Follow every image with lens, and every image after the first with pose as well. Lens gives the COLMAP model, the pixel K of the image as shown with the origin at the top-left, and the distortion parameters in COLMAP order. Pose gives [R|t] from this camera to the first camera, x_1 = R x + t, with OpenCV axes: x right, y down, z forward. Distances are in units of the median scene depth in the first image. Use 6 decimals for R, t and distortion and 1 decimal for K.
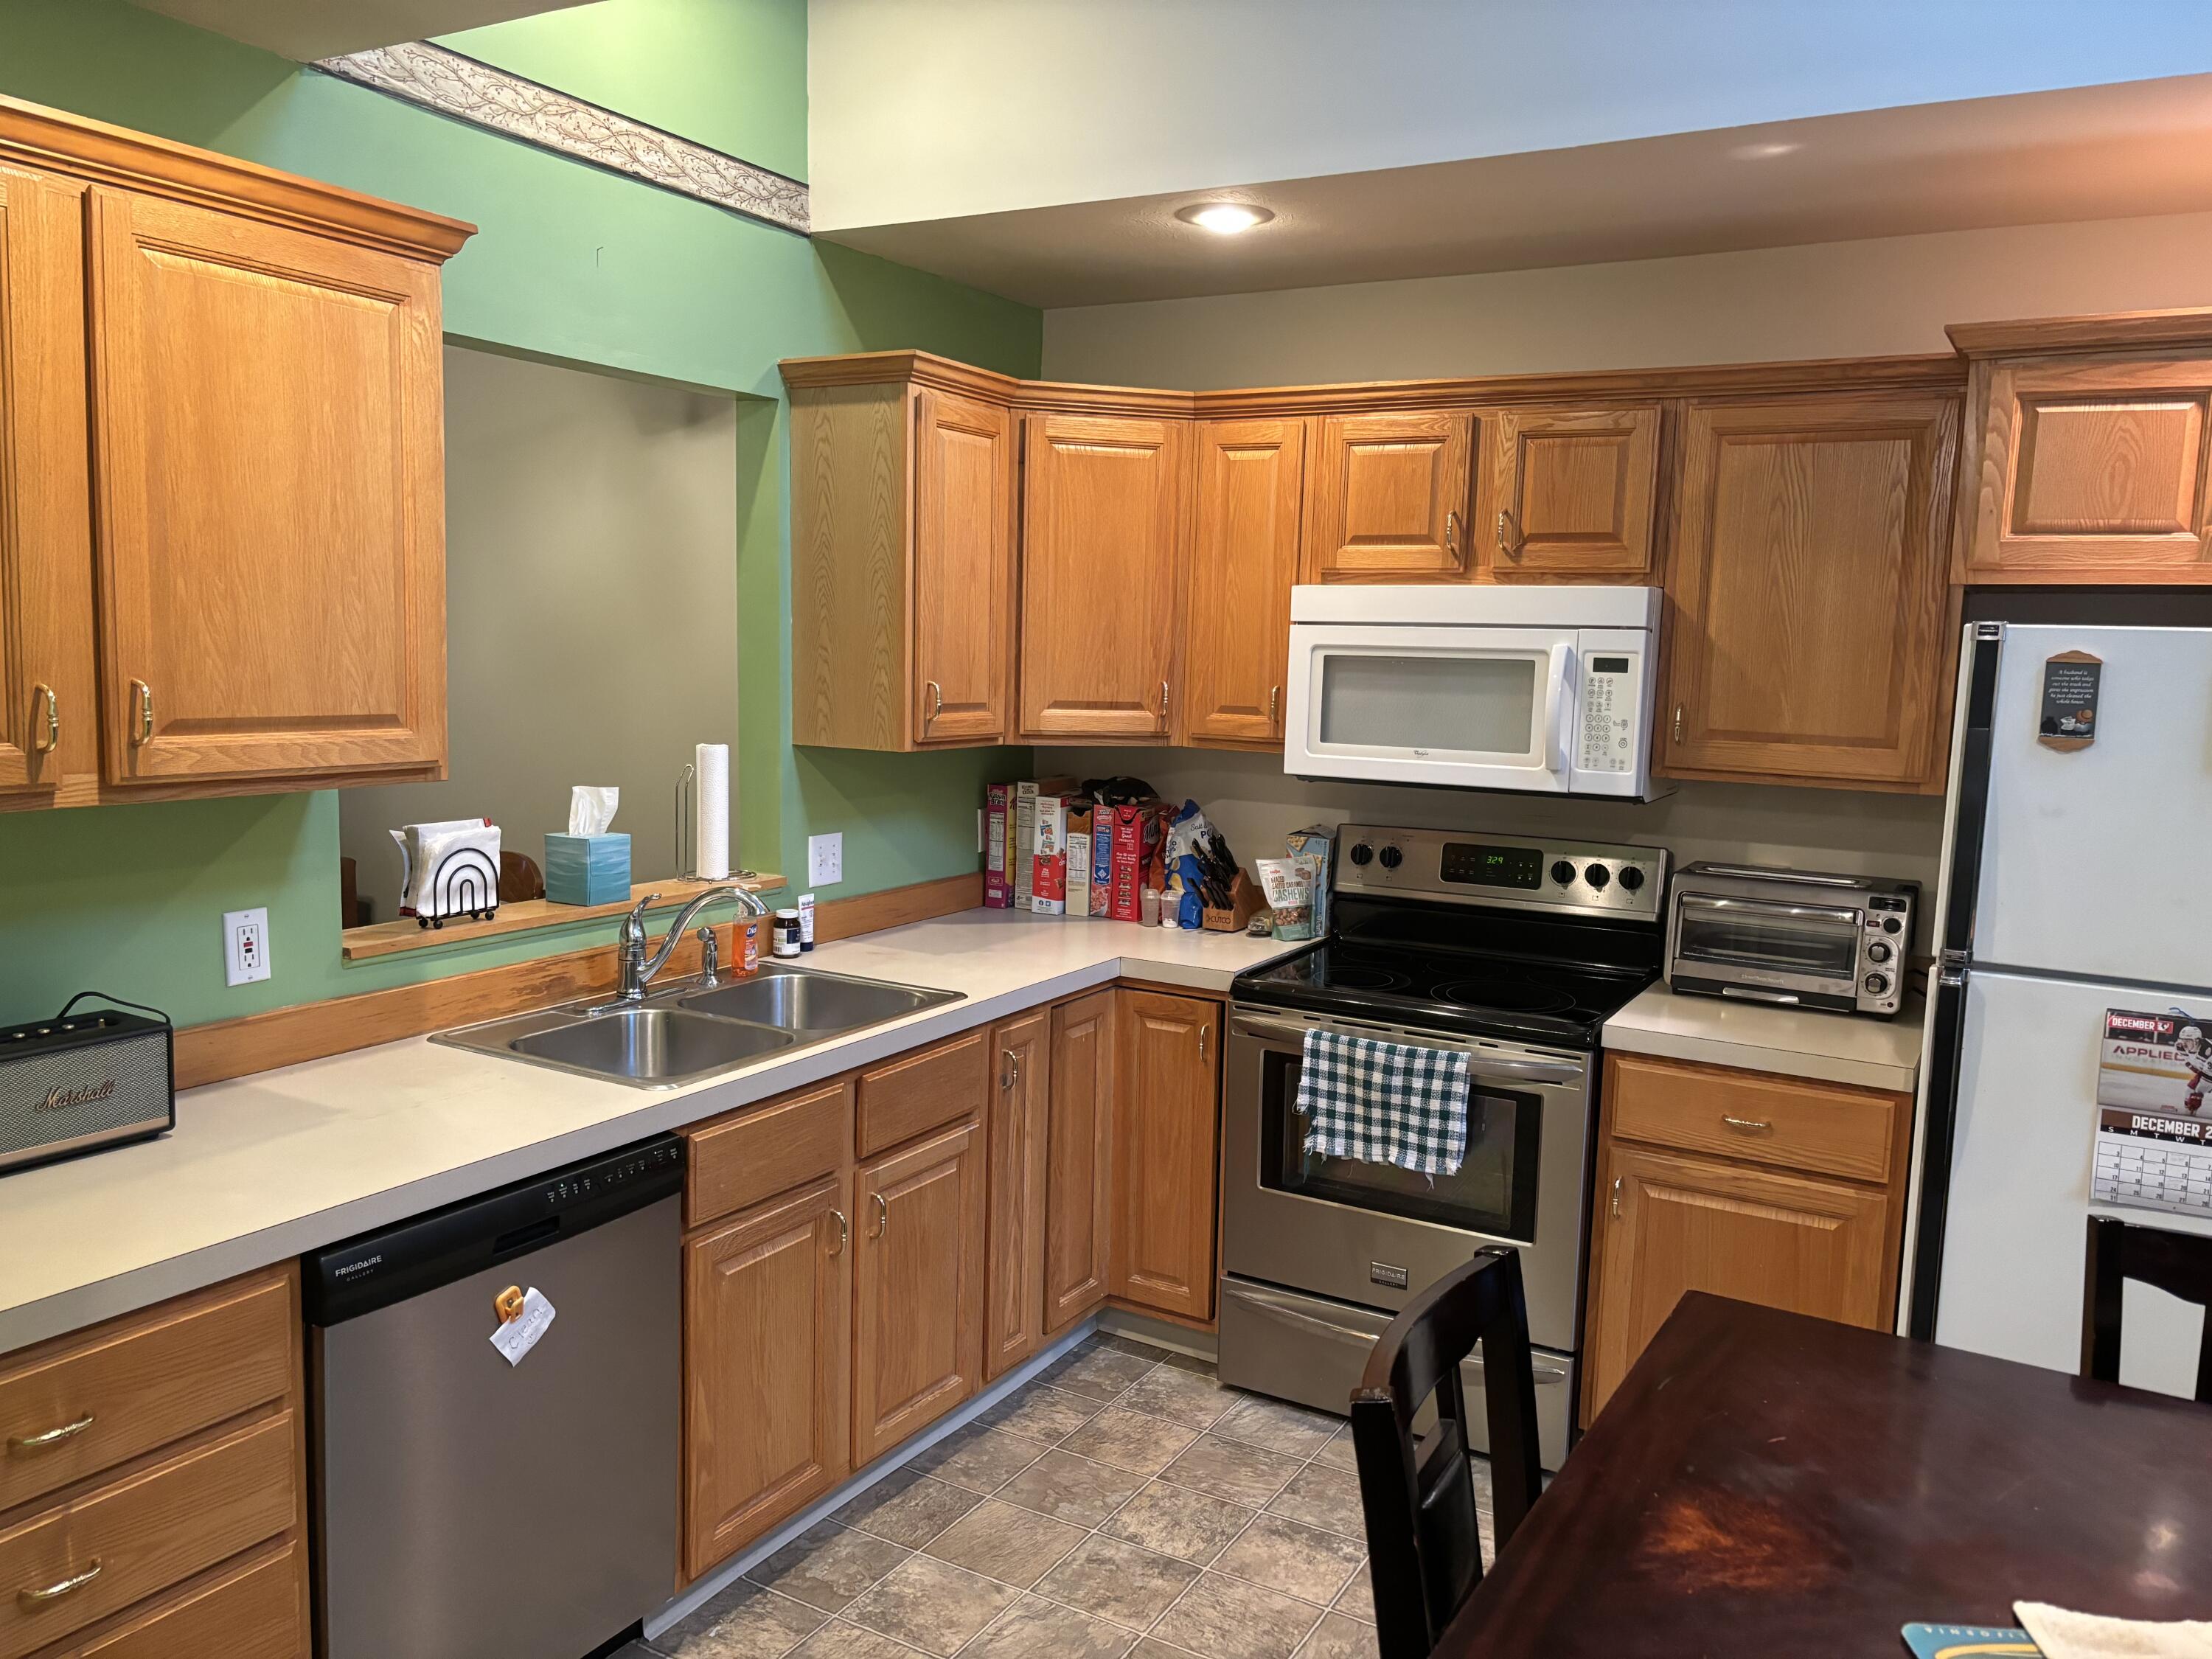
lens RADIAL K [[1684.0, 0, 1075.8], [0, 1684.0, 849.2], [0, 0, 1]] dist [0.005246, -0.006458]
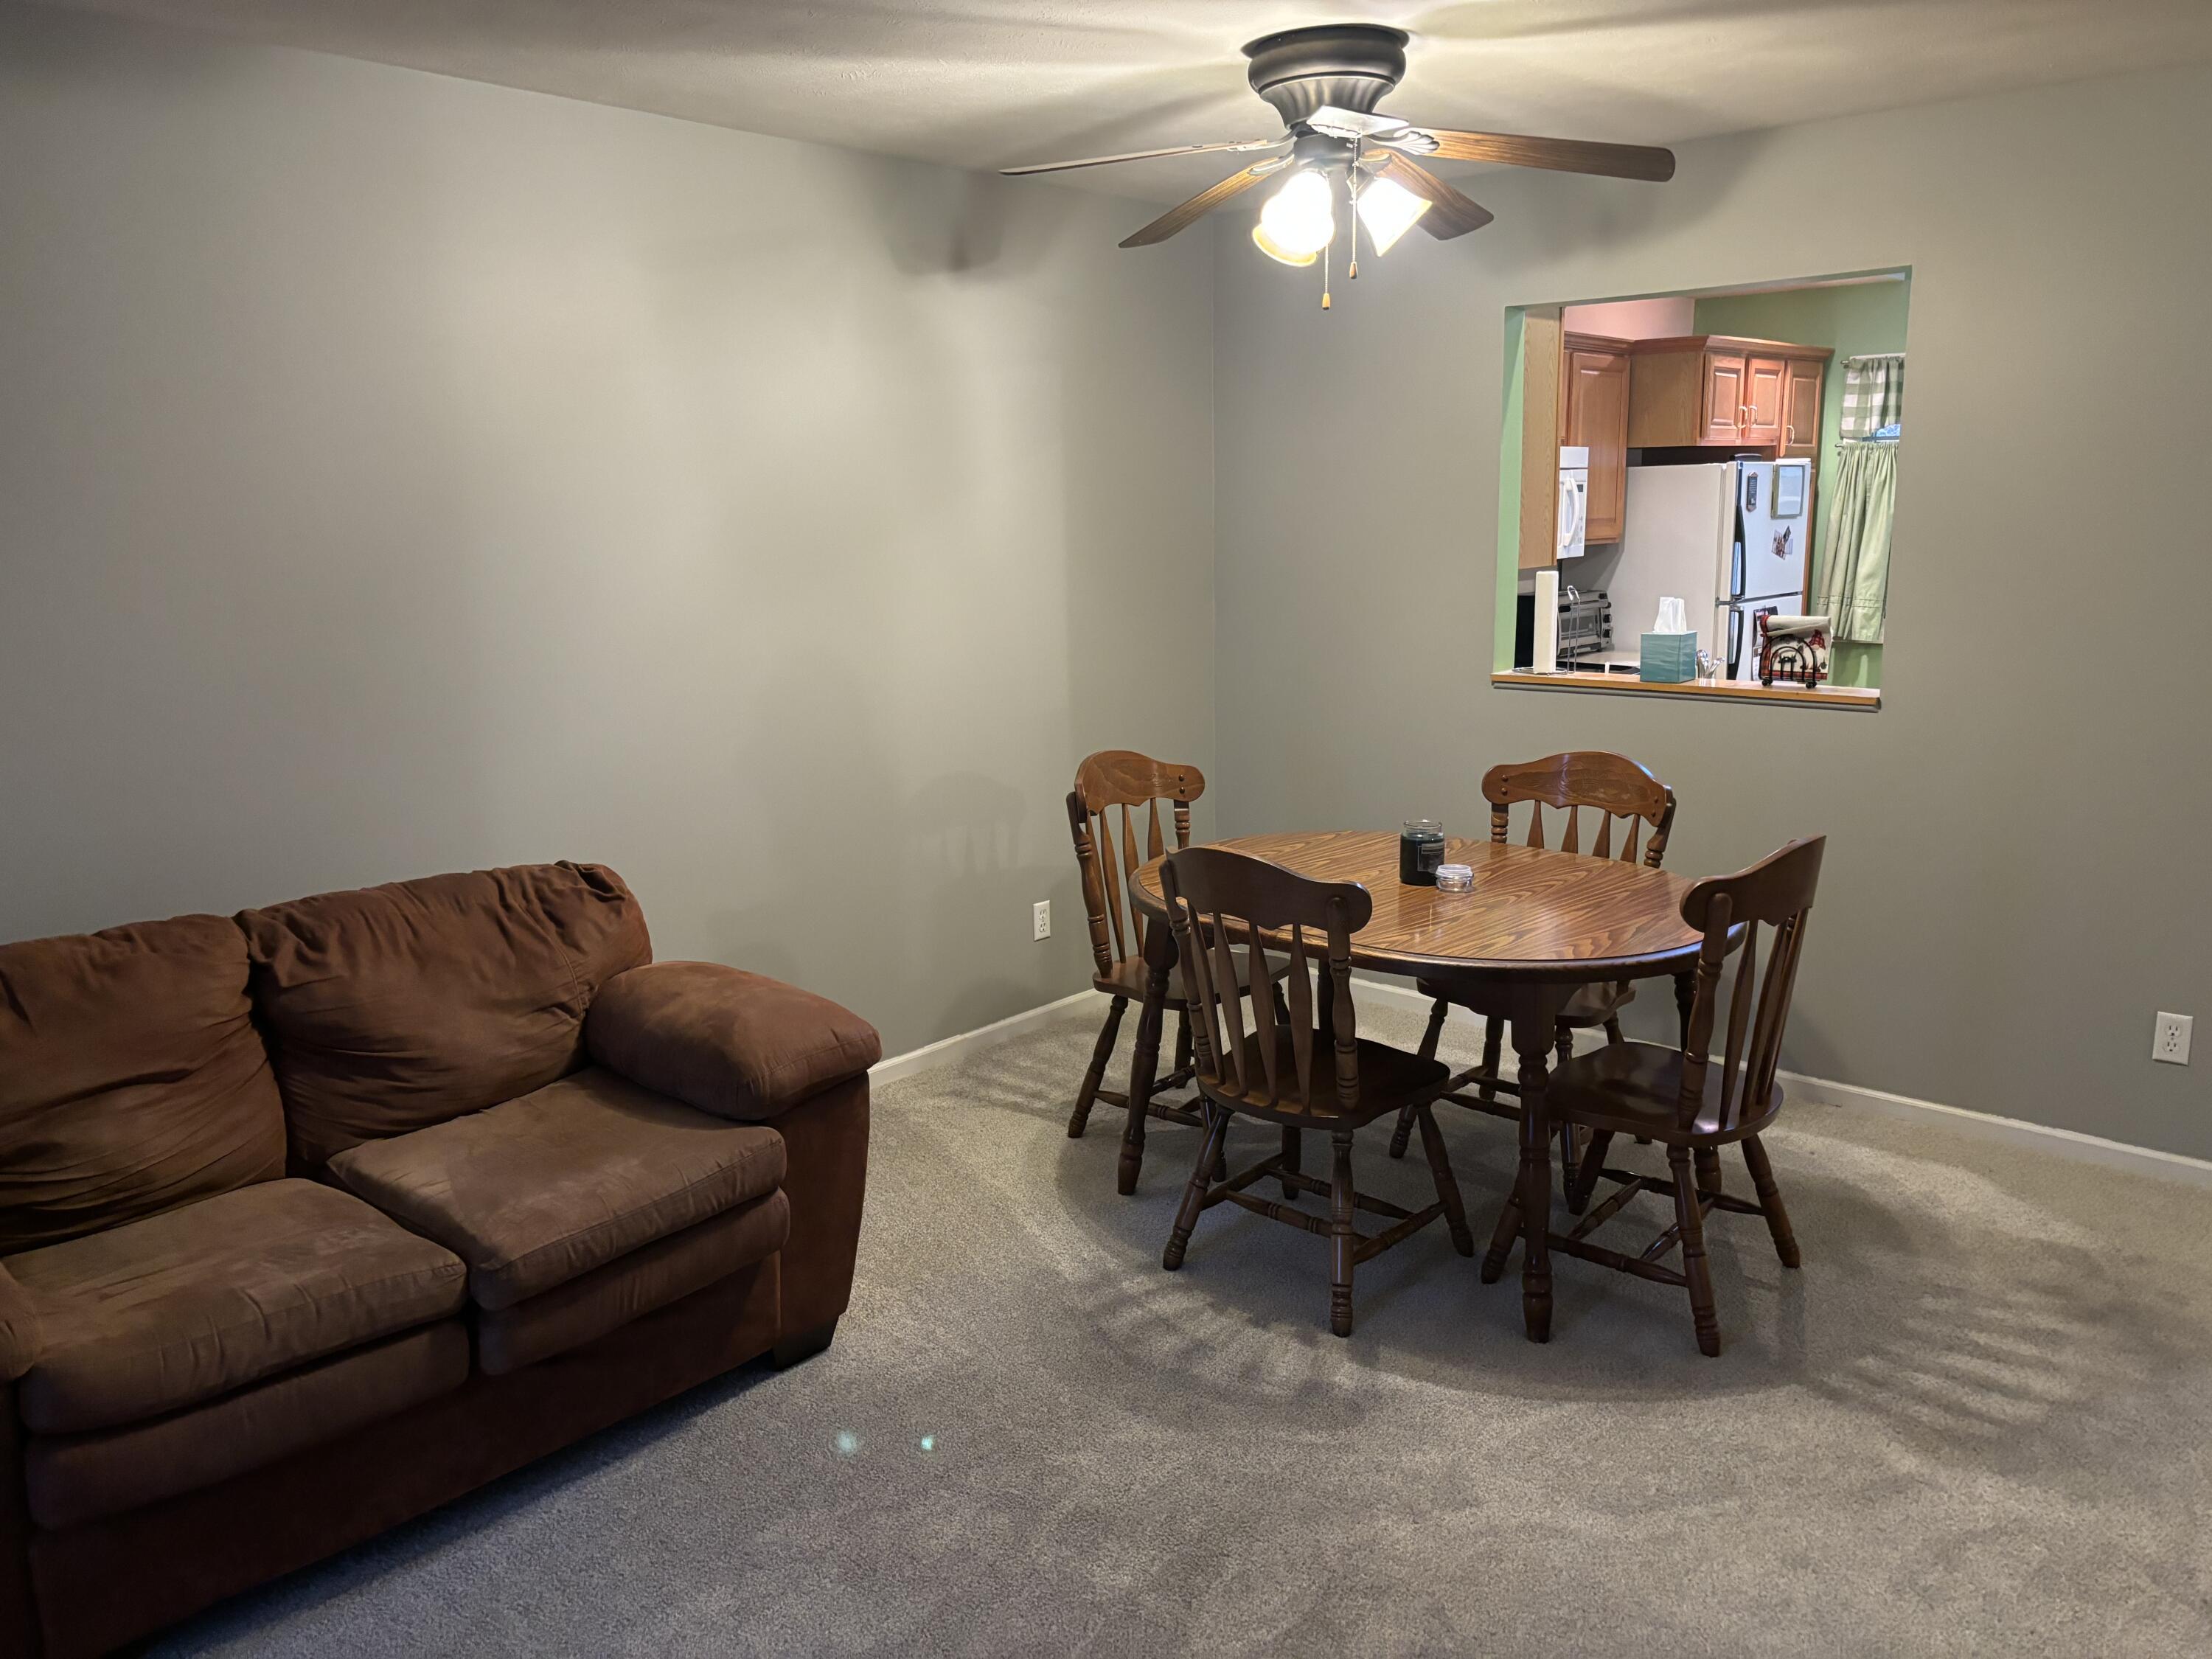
lens RADIAL K [[1659.7, 0, 1113.3], [0, 1659.7, 833.5], [0, 0, 1]] dist [-0.000643, -0.007672]
pose [[0.189065, -0.227997, 0.955129, -1.668811], [0.147853, 0.968193, 0.201848, -0.186256], [-0.970770, 0.103056, 0.216761, 1.130965]]
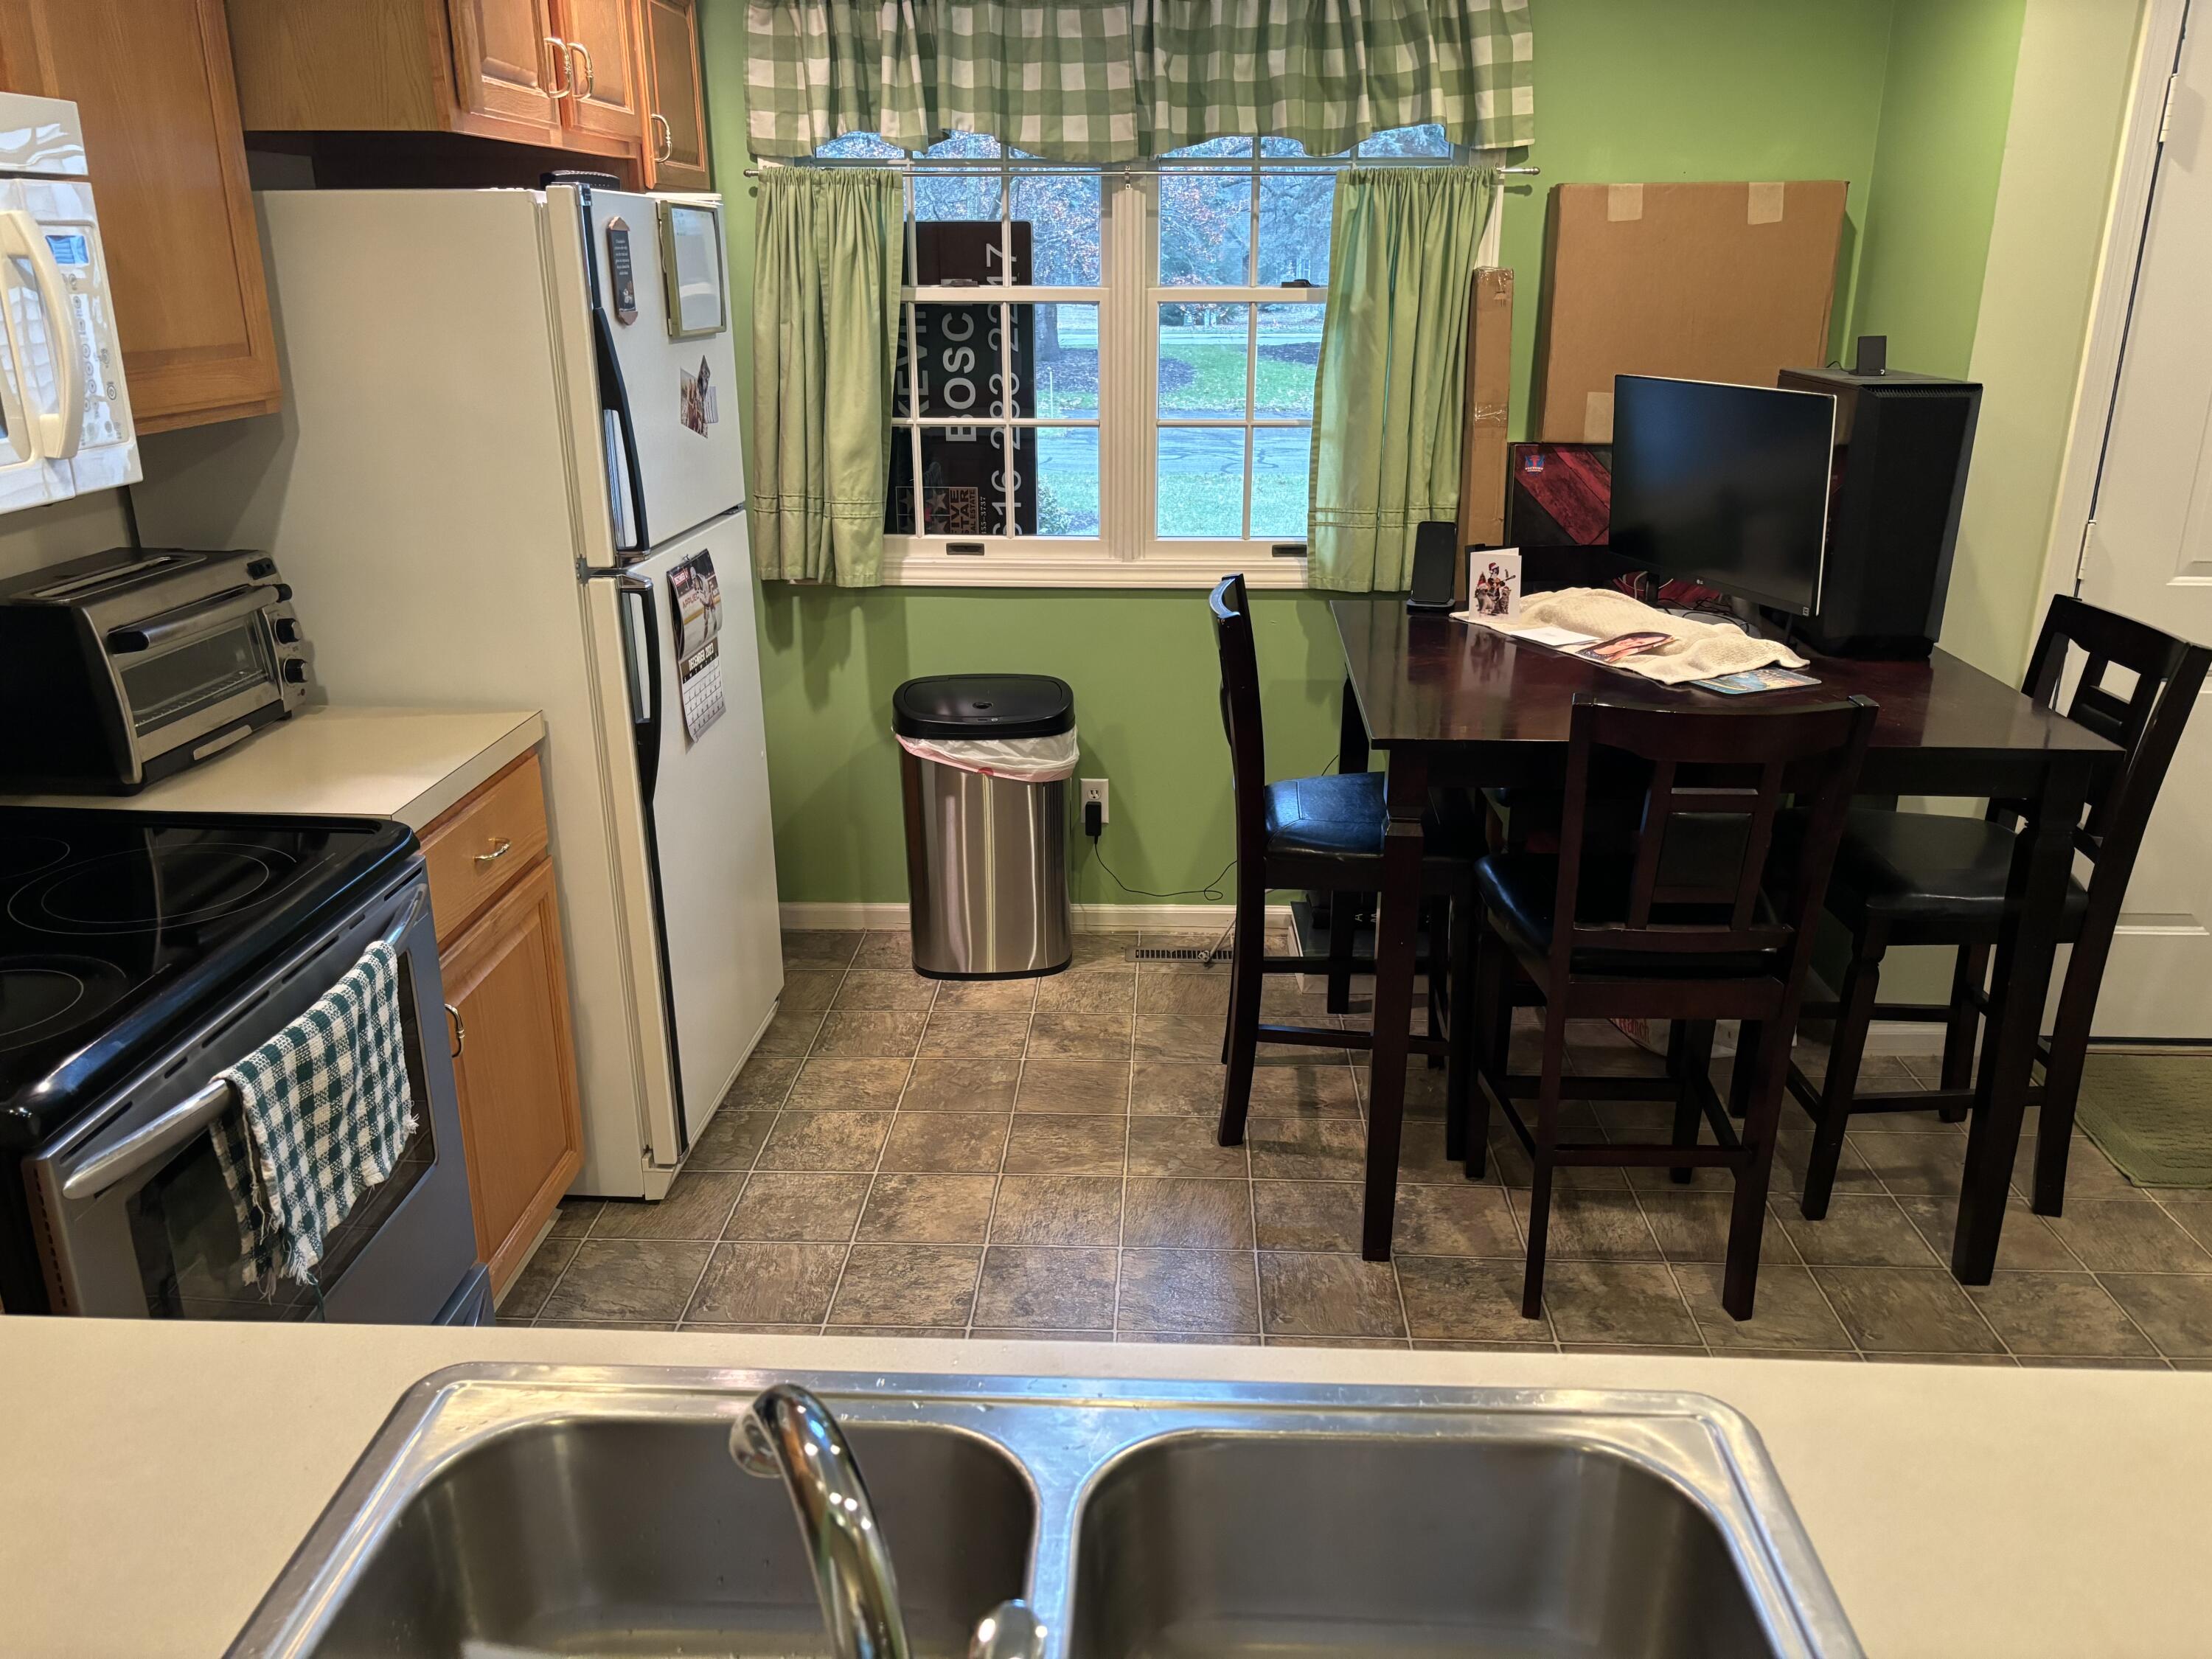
lens RADIAL K [[1655.1, 0, 1154.7], [0, 1655.1, 852.5], [0, 0, 1]] dist [-0.000853, -0.007343]
pose [[-0.507900, -0.317454, 0.800788, -0.351574], [0.090878, 0.904683, 0.416280, -0.120981], [-0.856609, 0.284203, -0.430639, 0.969522]]
